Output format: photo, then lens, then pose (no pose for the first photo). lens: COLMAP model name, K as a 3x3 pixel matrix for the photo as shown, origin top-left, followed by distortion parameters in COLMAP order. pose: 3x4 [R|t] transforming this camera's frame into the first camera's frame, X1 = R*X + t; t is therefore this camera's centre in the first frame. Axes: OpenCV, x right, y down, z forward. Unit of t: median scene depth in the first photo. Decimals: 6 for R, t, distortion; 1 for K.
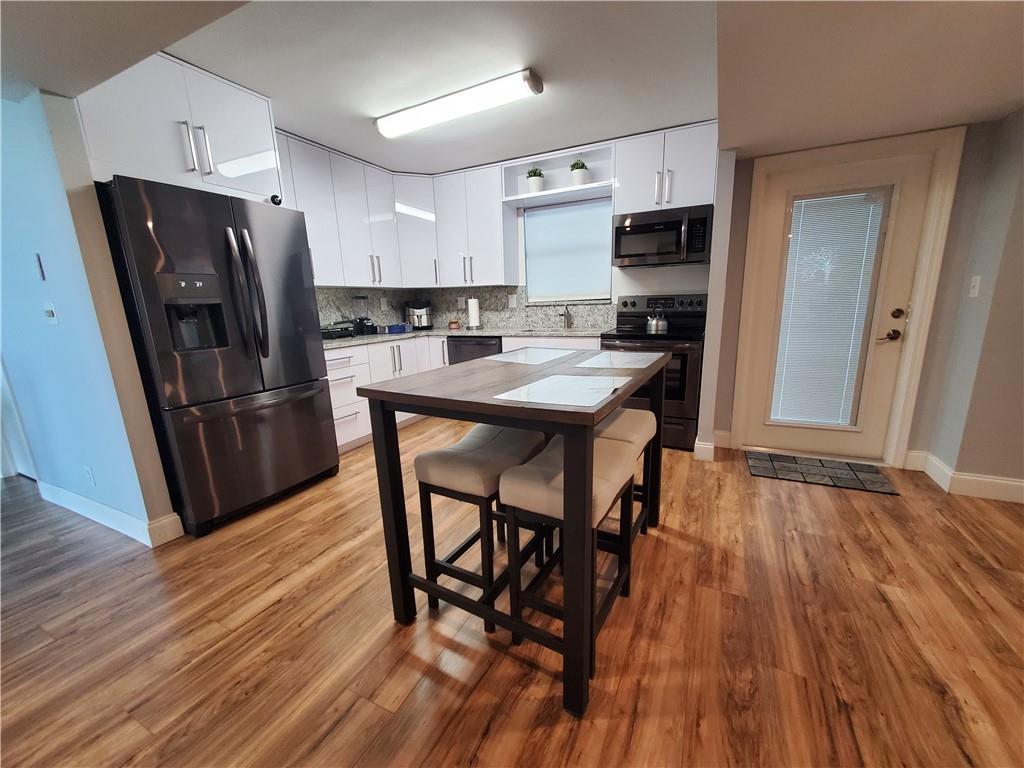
lens RADIAL K [[406.9, 0, 514.6], [0, 406.9, 392.6], [0, 0, 1]] dist [0.000862, 0.000297]
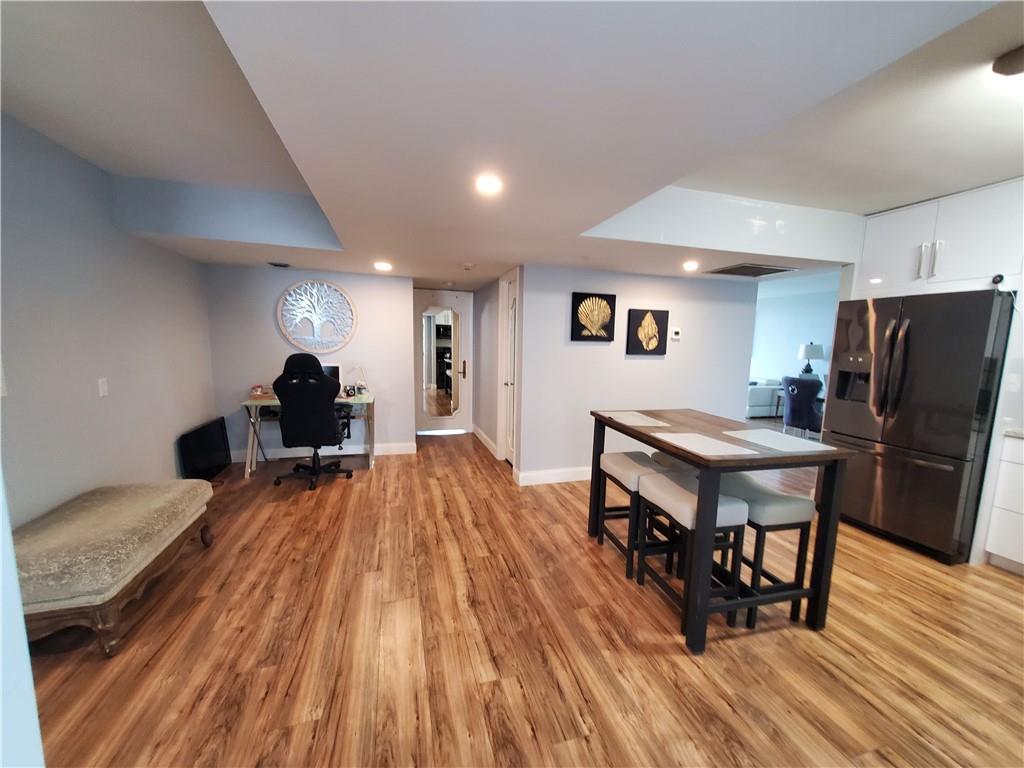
lens RADIAL K [[413.2, 0, 503.8], [0, 413.2, 387.1], [0, 0, 1]] dist [-0.000287, -0.000327]
pose [[-0.754810, 0.088152, -0.649994, 1.511833], [-0.141429, 0.945750, 0.292497, -0.525571], [0.640516, 0.312707, -0.701394, 1.528544]]
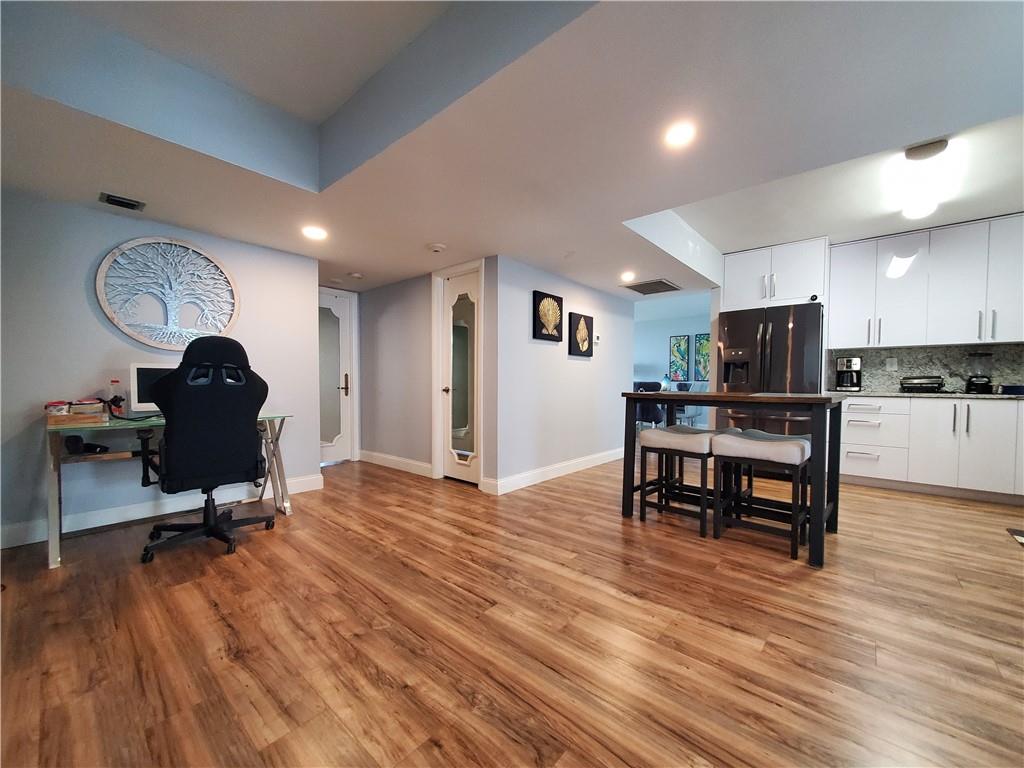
lens RADIAL K [[416.6, 0, 512.0], [0, 416.6, 384.0], [0, 0, 1]] dist [-0.000171, 0.000021]
pose [[-0.270083, 0.033819, -0.962243, 1.989914], [-0.207651, 0.973819, 0.092510, -0.076442], [0.940179, 0.224796, -0.255989, 0.576346]]
